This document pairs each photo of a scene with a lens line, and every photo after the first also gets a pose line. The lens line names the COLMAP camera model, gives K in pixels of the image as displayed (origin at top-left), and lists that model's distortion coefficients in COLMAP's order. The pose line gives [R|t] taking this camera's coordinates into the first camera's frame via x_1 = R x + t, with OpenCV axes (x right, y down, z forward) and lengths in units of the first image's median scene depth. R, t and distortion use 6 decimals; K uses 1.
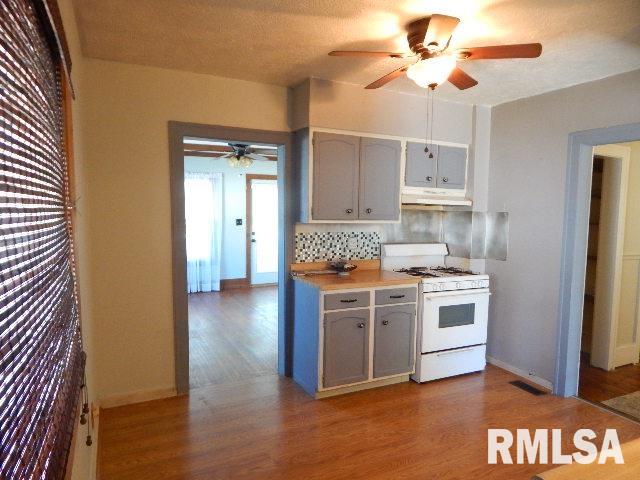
lens RADIAL K [[415.4, 0, 324.3], [0, 415.4, 236.4], [0, 0, 1]] dist [0.012261, -0.003026]
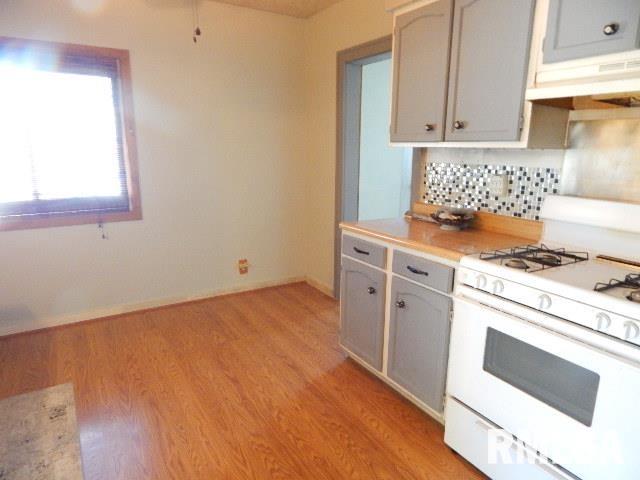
lens RADIAL K [[415.4, 0, 323.7], [0, 415.4, 238.9], [0, 0, 1]] dist [0.012261, -0.003026]
pose [[0.108242, 0.195988, -0.974614, 0.644675], [-0.081380, 0.978831, 0.187798, 0.000269], [0.990788, 0.058987, 0.121900, 0.705127]]
